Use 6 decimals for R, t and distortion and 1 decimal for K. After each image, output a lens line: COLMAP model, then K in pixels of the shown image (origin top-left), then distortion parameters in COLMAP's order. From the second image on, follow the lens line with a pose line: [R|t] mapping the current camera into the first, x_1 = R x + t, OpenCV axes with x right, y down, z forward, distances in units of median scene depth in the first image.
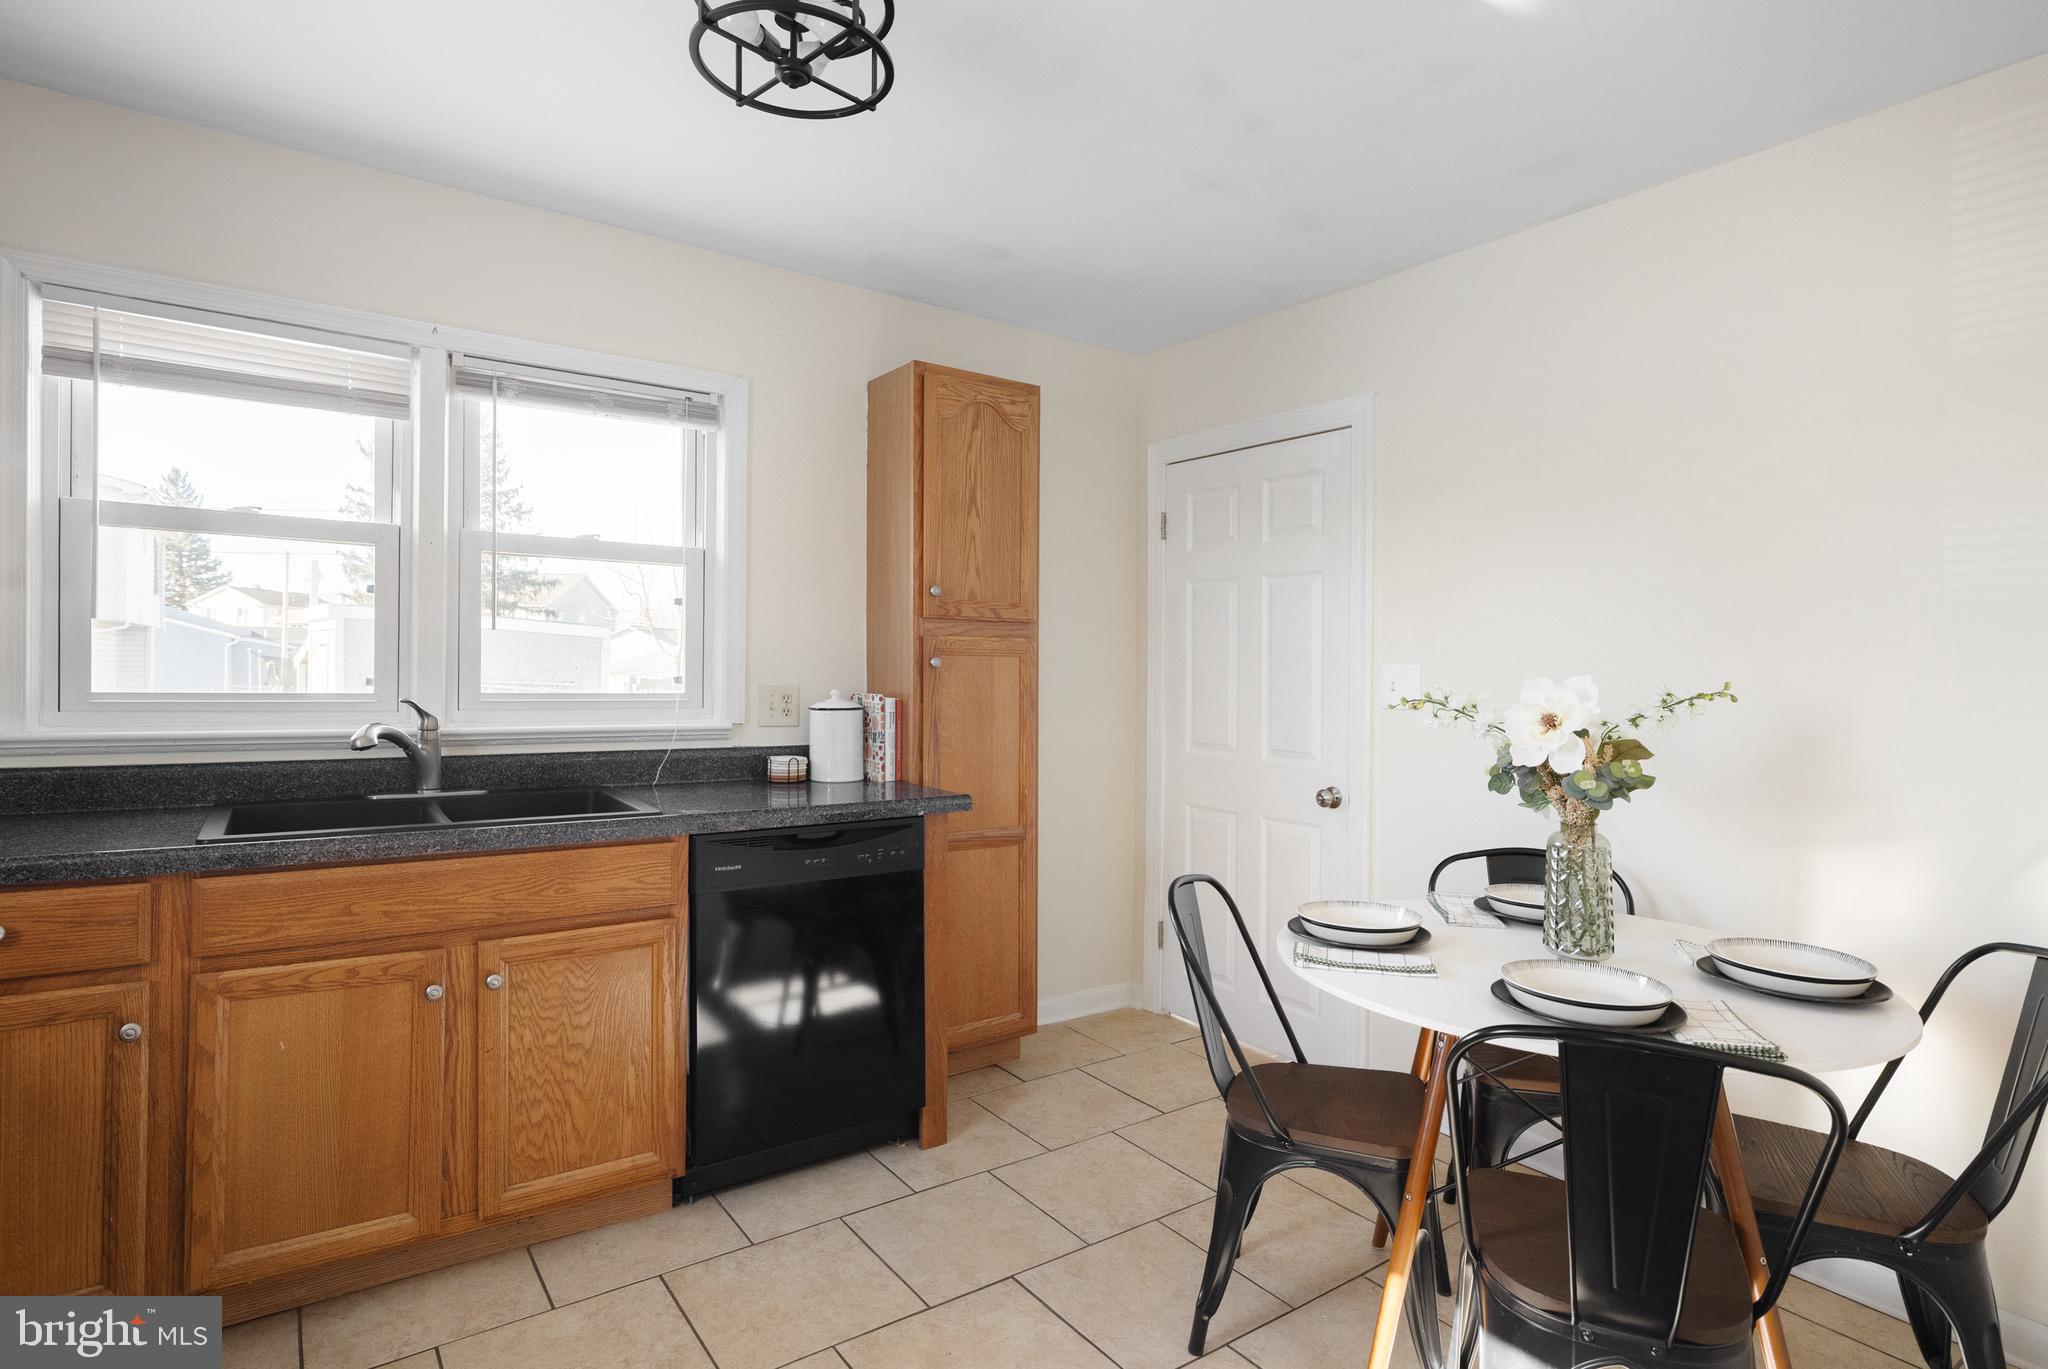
lens RADIAL K [[1057.2, 0, 1013.4], [0, 1057.2, 663.0], [0, 0, 1]] dist [0.000421, -0.000340]
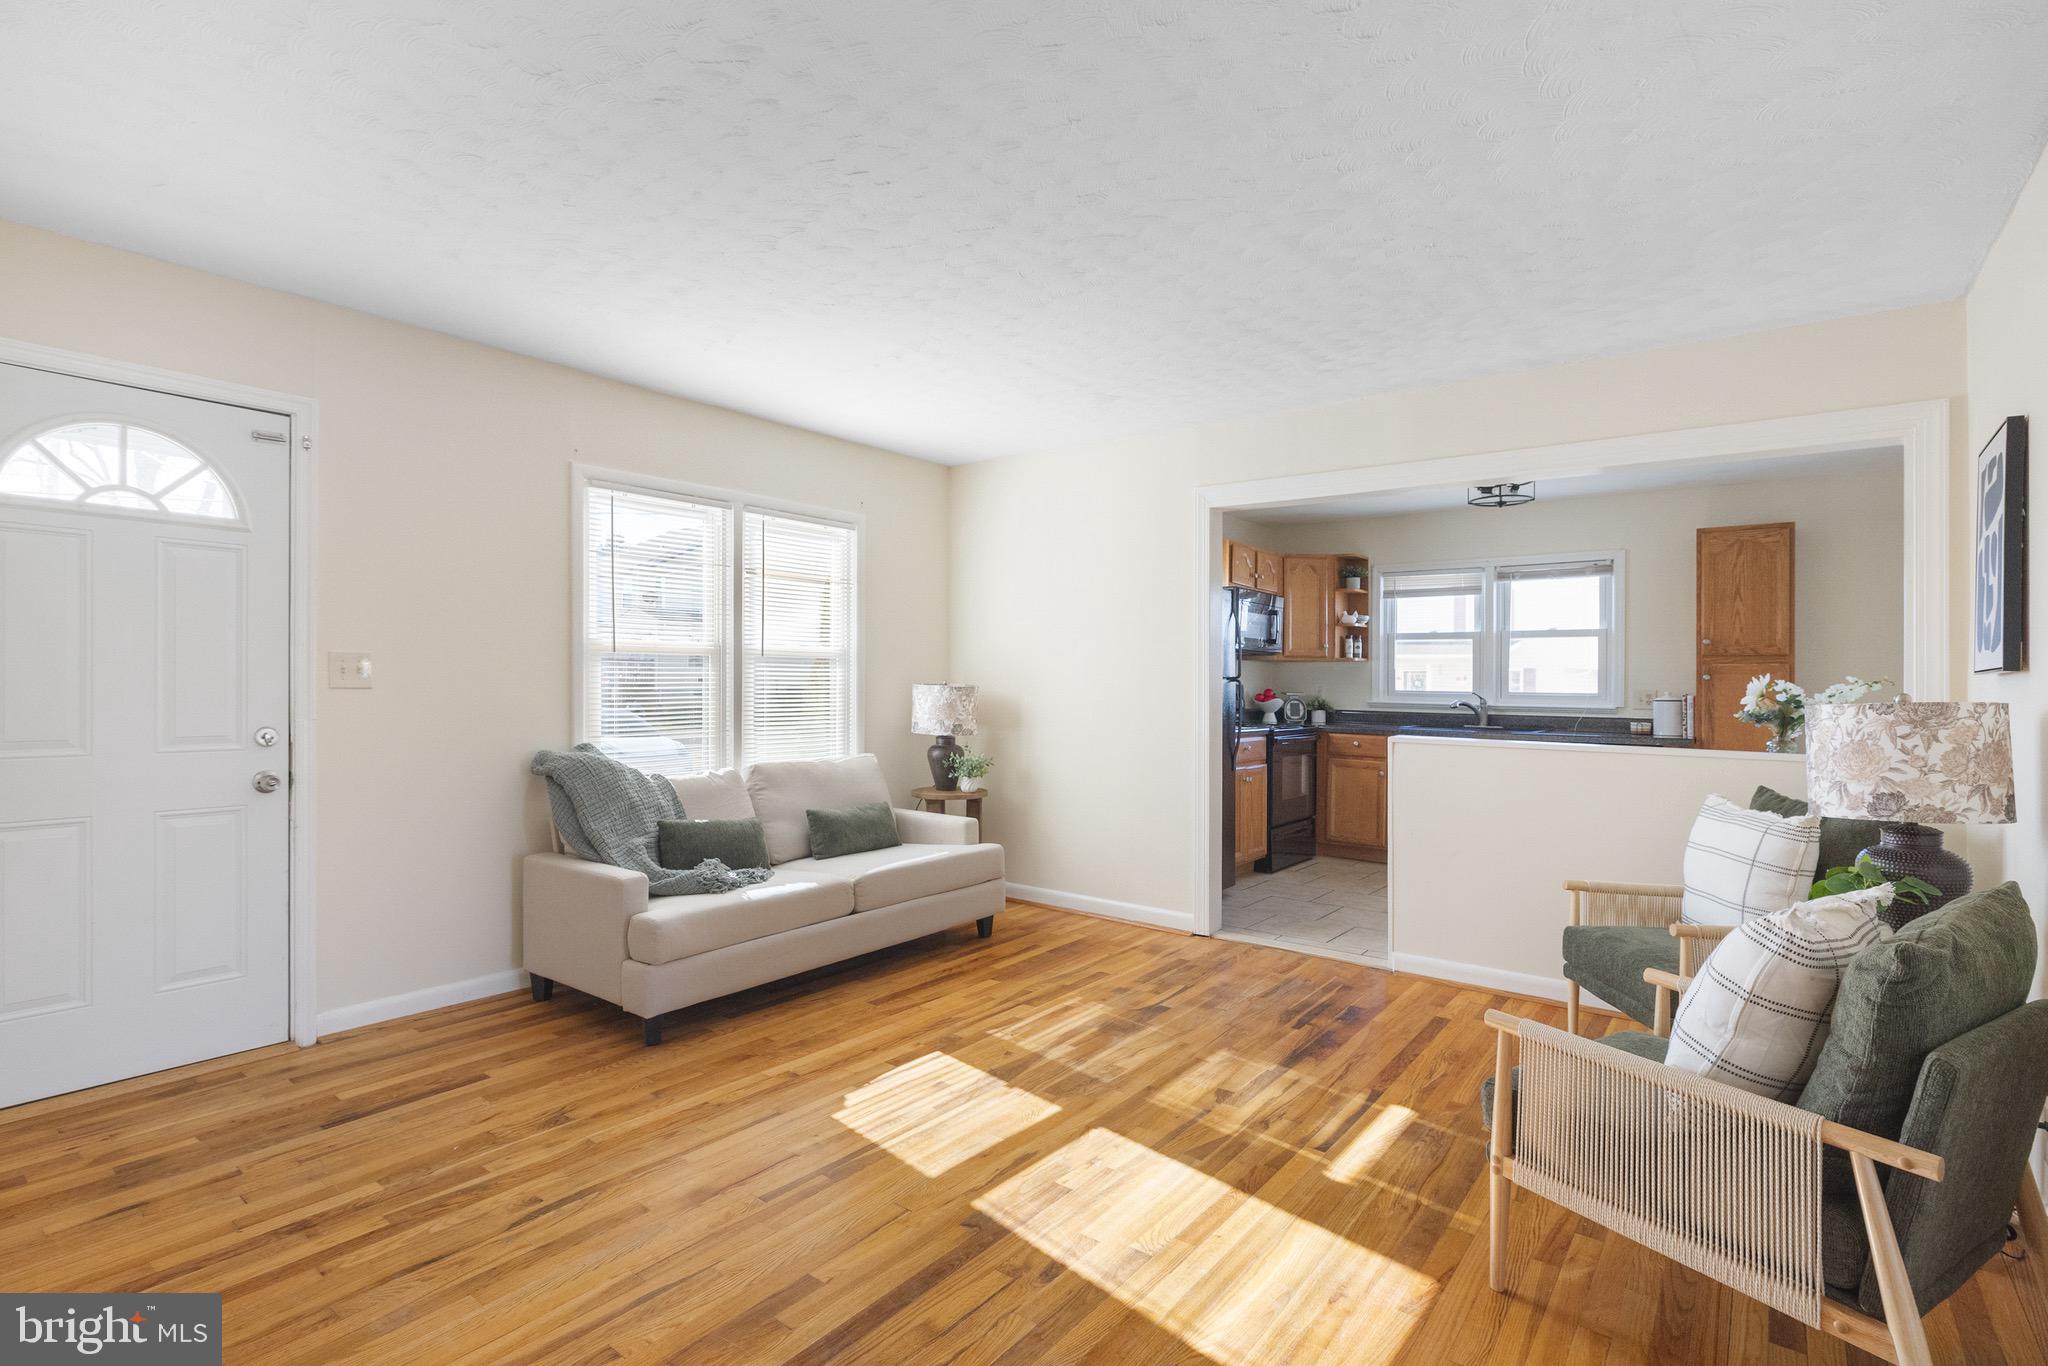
lens RADIAL K [[983.4, 0, 1024.0], [0, 983.4, 683.0], [0, 0, 1]] dist [-0.000006, -0.000203]
pose [[0.289275, -0.014861, -0.957131, 1.547899], [-0.006404, 0.999827, -0.017460, 0.058593], [0.957224, 0.011180, 0.289130, -0.901734]]
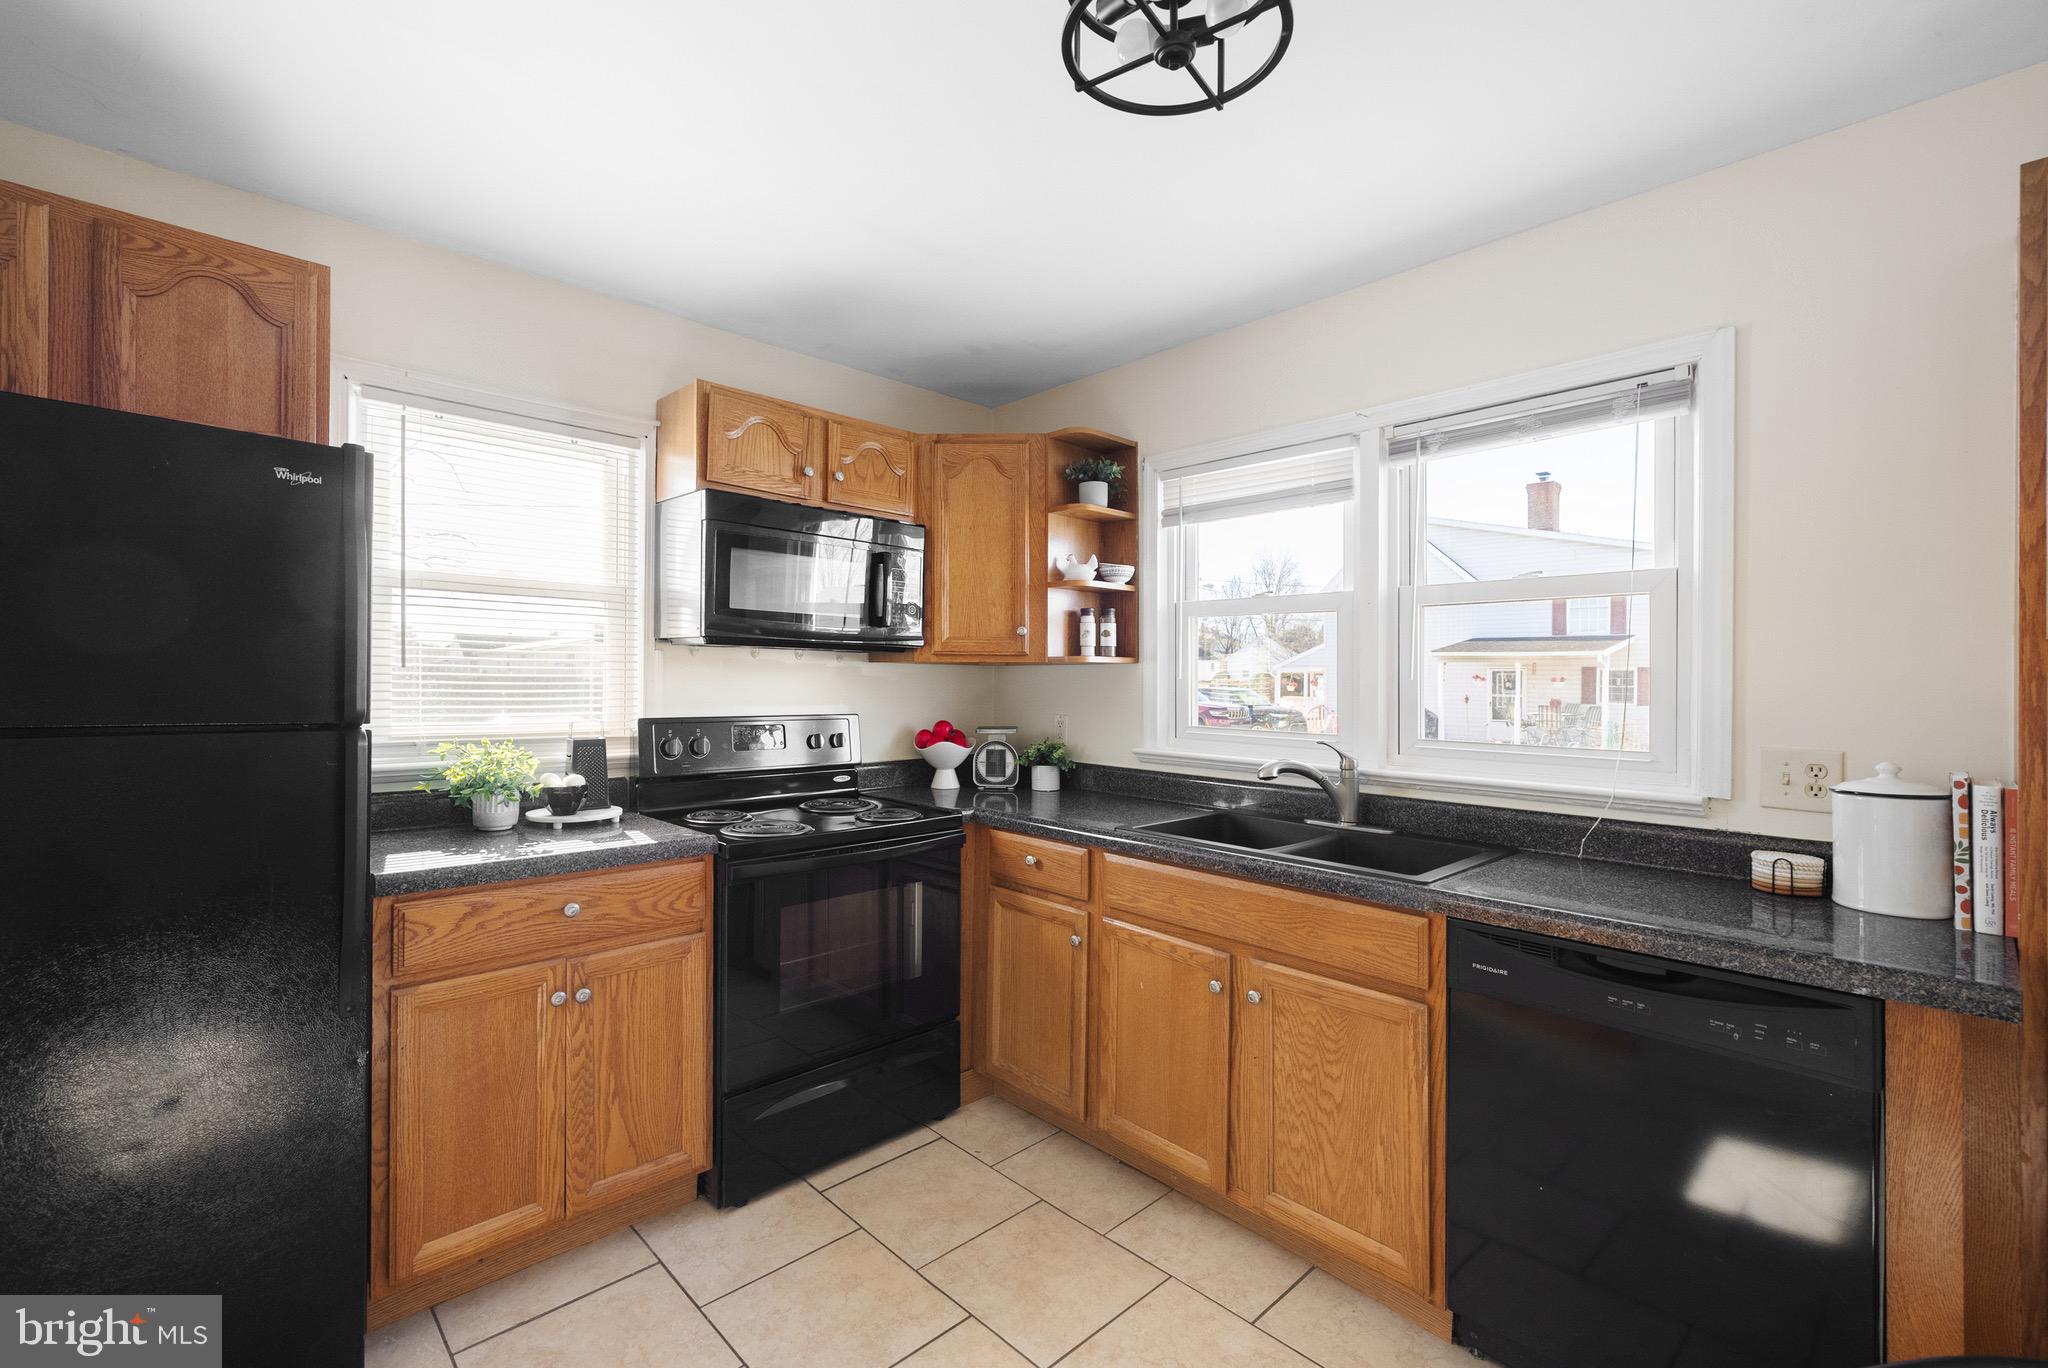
lens RADIAL K [[887.9, 0, 1021.5], [0, 887.9, 682.8], [0, 0, 1]] dist [0.001773, 0.000279]
pose [[0.142827, -0.013809, -0.989651, 0.327090], [-0.006313, 0.999870, -0.014863, -0.012376], [0.989728, 0.008371, 0.142721, 0.496798]]
